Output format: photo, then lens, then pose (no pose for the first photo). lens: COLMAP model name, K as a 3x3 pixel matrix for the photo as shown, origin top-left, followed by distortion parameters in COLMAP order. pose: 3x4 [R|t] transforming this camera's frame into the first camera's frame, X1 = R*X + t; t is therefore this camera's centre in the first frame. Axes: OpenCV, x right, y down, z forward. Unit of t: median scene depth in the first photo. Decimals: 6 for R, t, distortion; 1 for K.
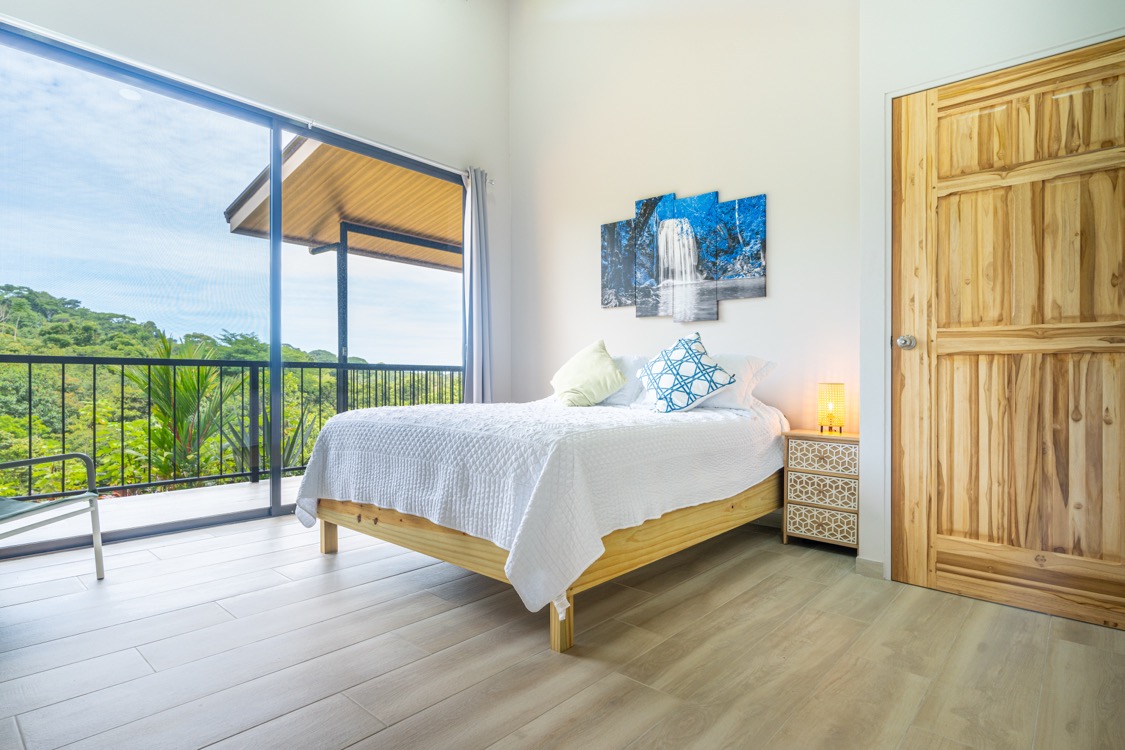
lens RADIAL K [[578.8, 0, 557.7], [0, 578.8, 381.1], [0, 0, 1]] dist [-0.000159, 0.000686]
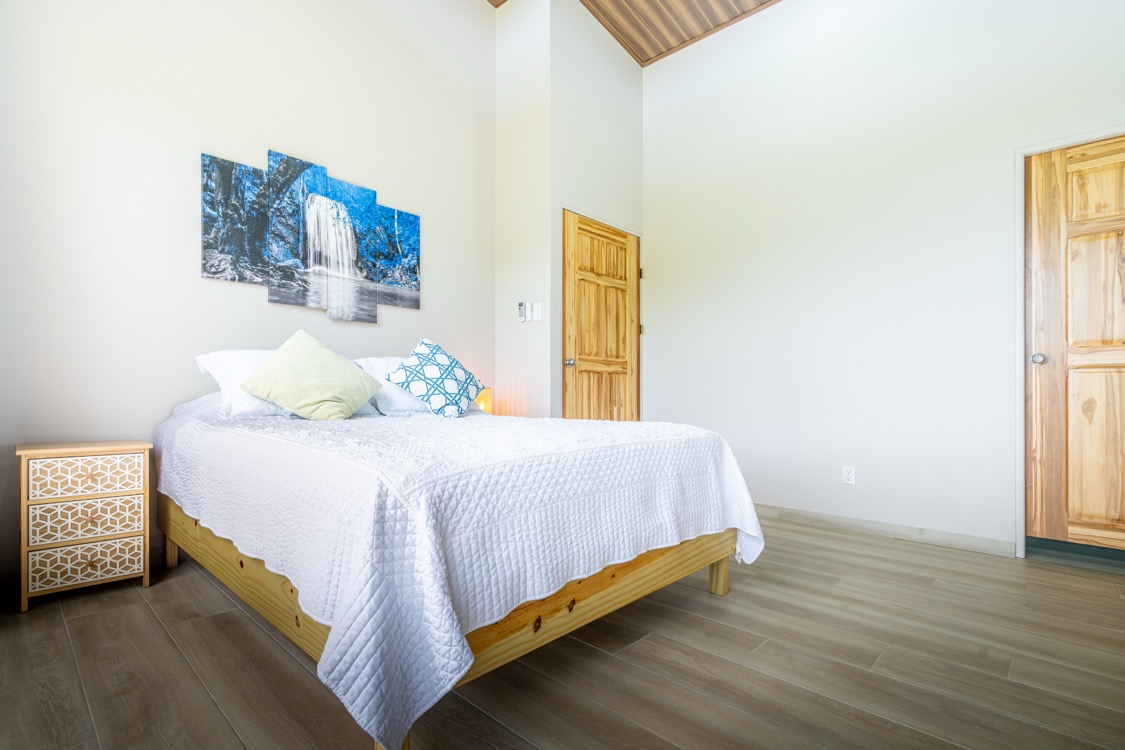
lens RADIAL K [[533.5, 0, 558.5], [0, 533.5, 374.6], [0, 0, 1]] dist [0.001308, 0.001145]
pose [[0.043701, 0.017914, 0.998884, -0.571445], [-0.004059, 0.999834, -0.017754, -0.004075], [-0.999036, -0.003278, 0.043766, 0.615601]]
